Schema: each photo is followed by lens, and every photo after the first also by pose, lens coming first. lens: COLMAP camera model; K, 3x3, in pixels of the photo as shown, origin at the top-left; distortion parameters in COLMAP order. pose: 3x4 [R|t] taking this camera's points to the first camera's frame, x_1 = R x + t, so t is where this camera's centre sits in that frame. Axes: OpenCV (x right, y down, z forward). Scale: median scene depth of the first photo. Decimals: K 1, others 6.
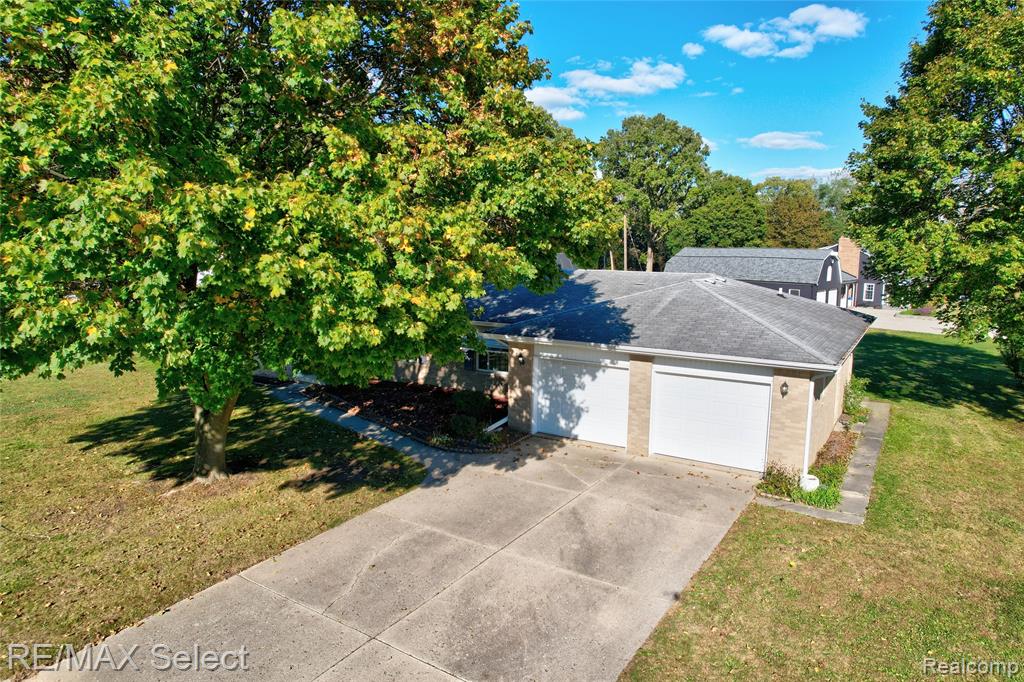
lens RADIAL K [[653.4, 0, 510.4], [0, 653.4, 338.7], [0, 0, 1]] dist [-0.066703, 0.043106]
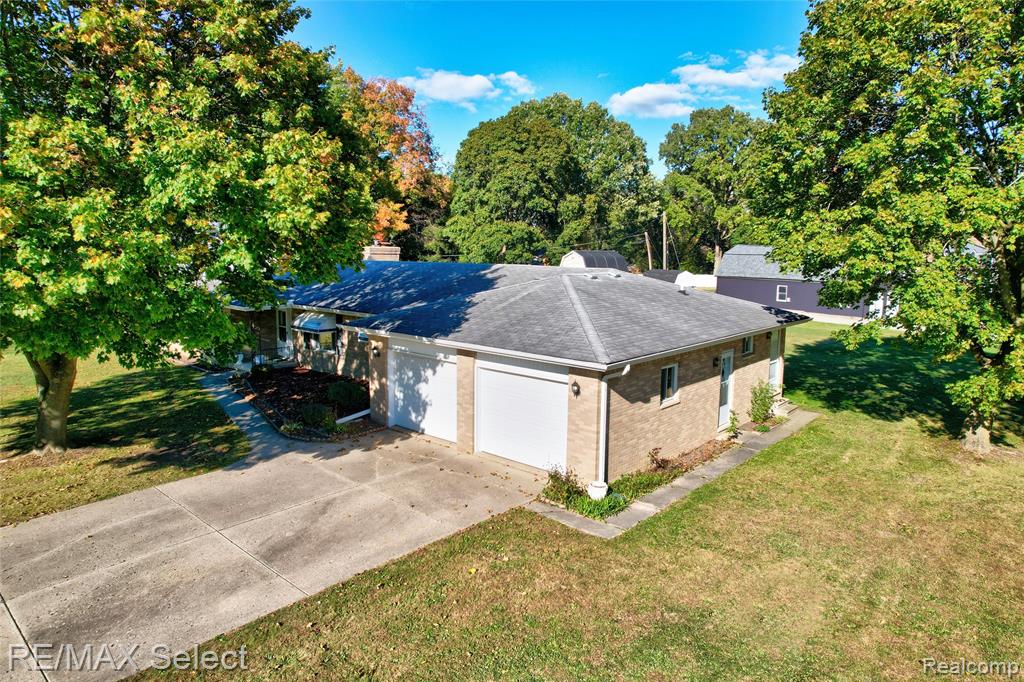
lens RADIAL K [[653.4, 0, 511.0], [0, 653.4, 336.7], [0, 0, 1]] dist [-0.066703, 0.043106]
pose [[0.987298, 0.022246, -0.157317, 0.440698], [-0.022550, 0.999746, -0.000148, 0.004694], [0.157274, 0.003694, 0.987548, 0.048606]]
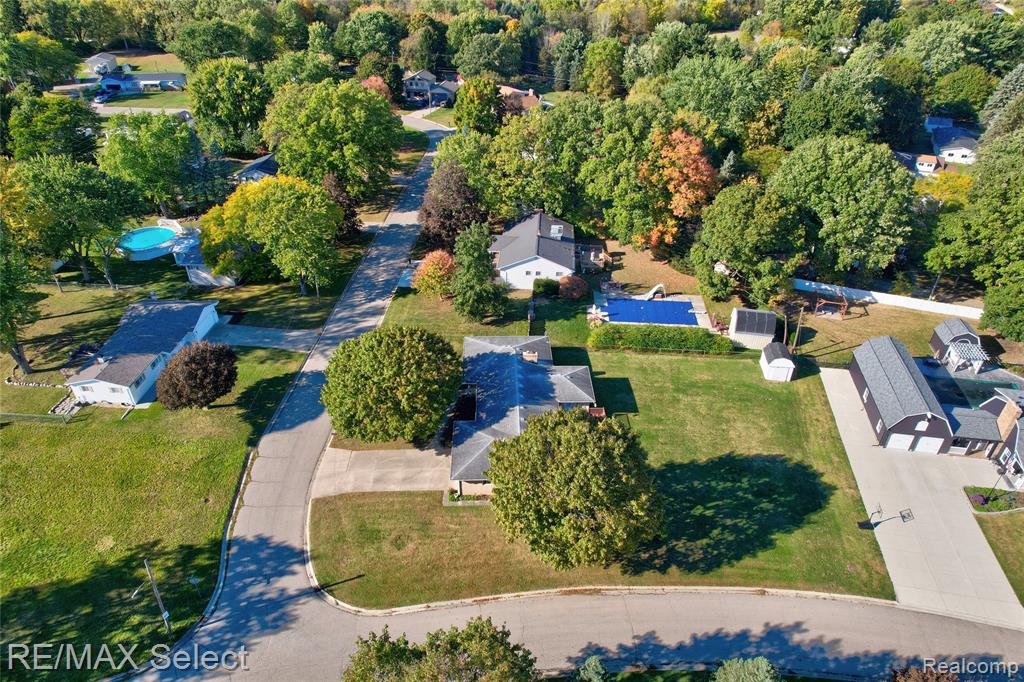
lens RADIAL K [[653.4, 0, 509.2], [0, 653.4, 341.4], [0, 0, 1]] dist [-0.066703, 0.043106]
pose [[0.571148, 0.456767, -0.682022, 3.151821], [-0.116455, 0.867561, 0.483504, -2.865679], [0.812544, -0.196728, 0.548699, -1.002271]]
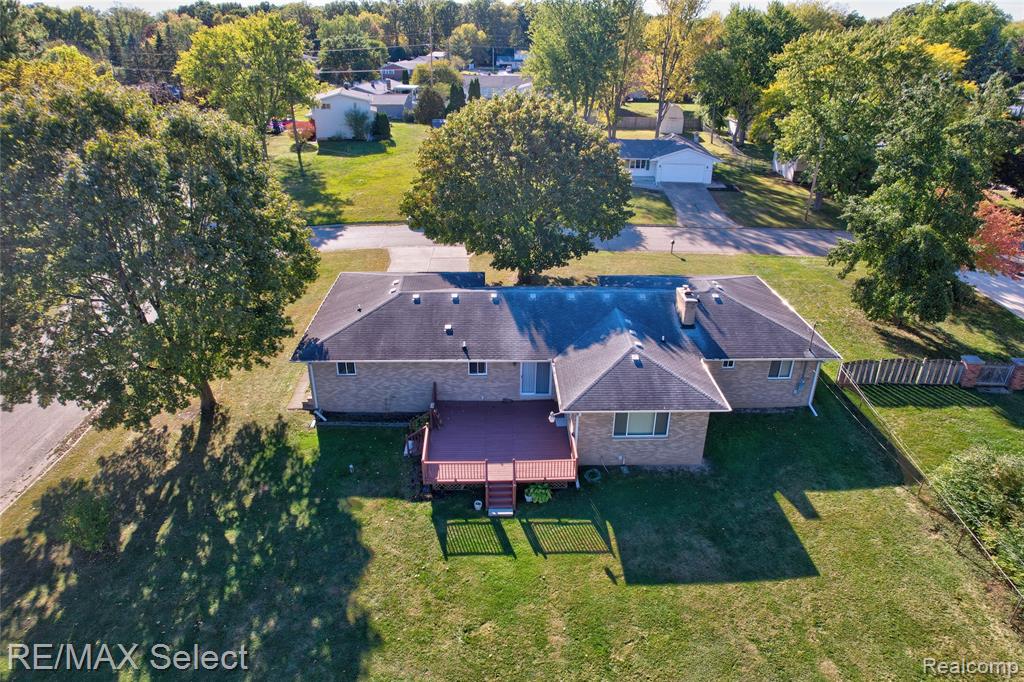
lens RADIAL K [[653.4, 0, 510.1], [0, 653.4, 343.1], [0, 0, 1]] dist [-0.066703, 0.043106]
pose [[-0.821605, 0.242273, -0.516013, 1.299001], [-0.089808, 0.838880, 0.536856, -1.206776], [0.562939, 0.487426, -0.667470, 3.150666]]
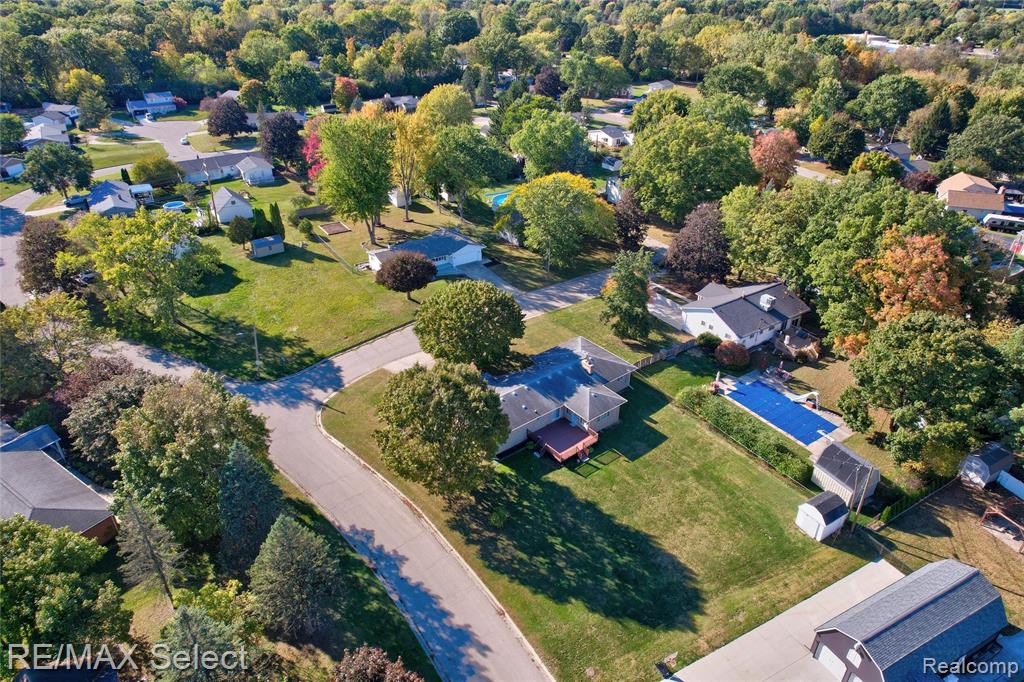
lens RADIAL K [[653.4, 0, 509.0], [0, 653.4, 341.4], [0, 0, 1]] dist [-0.066703, 0.043106]
pose [[-0.307943, 0.475871, -0.823843, 4.526427], [-0.138295, 0.834337, 0.533626, -3.367875], [0.941300, 0.278260, -0.191117, 2.382946]]
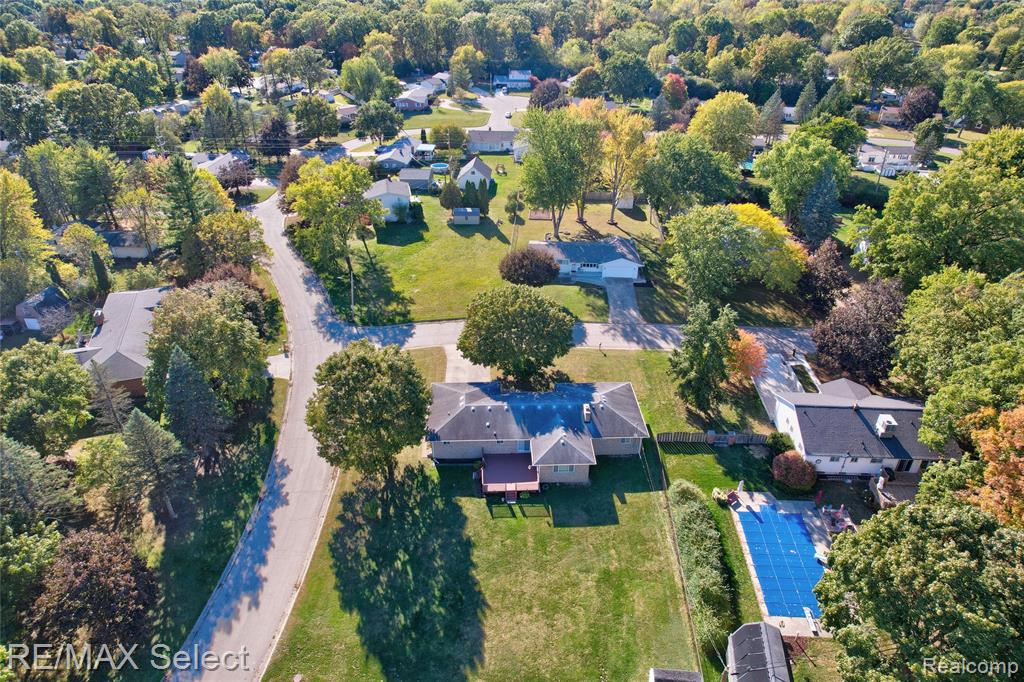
lens RADIAL K [[653.4, 0, 506.2], [0, 653.4, 340.9], [0, 0, 1]] dist [-0.066703, 0.043106]
pose [[-0.818625, 0.290200, -0.495618, 2.566428], [-0.082624, 0.794468, 0.601659, -3.661717], [0.568354, 0.533483, -0.626394, 4.516426]]
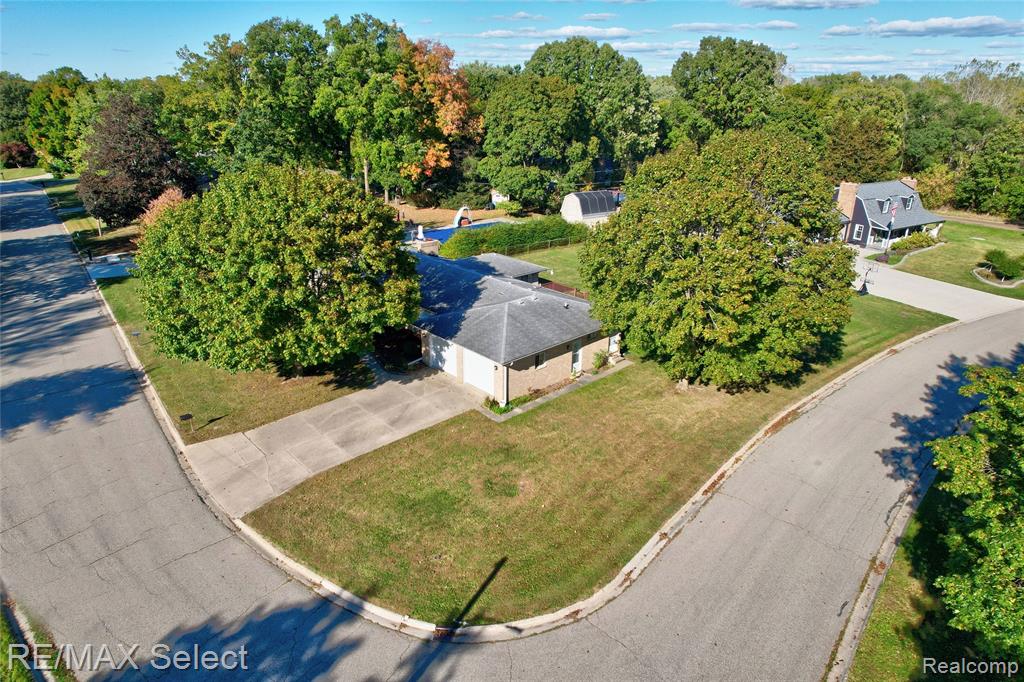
lens RADIAL K [[653.4, 0, 513.7], [0, 653.4, 341.2], [0, 0, 1]] dist [-0.066703, 0.043106]
pose [[0.971325, 0.090698, -0.219778, 0.971306], [-0.036501, 0.970307, 0.239106, -0.595940], [0.234938, -0.224227, 0.945794, -1.298667]]
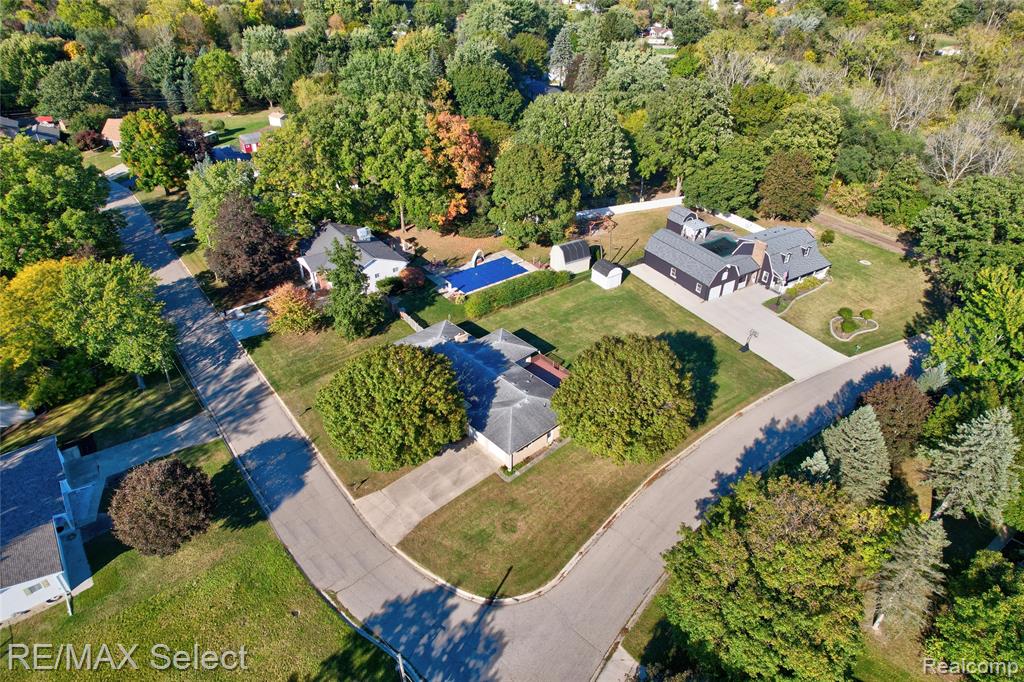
lens RADIAL K [[653.4, 0, 514.0], [0, 653.4, 338.6], [0, 0, 1]] dist [-0.066703, 0.043106]
pose [[0.970990, 0.134798, -0.197505, 1.247275], [-0.036749, 0.900272, 0.433774, -2.657324], [0.236280, -0.413932, 0.879109, -2.781791]]
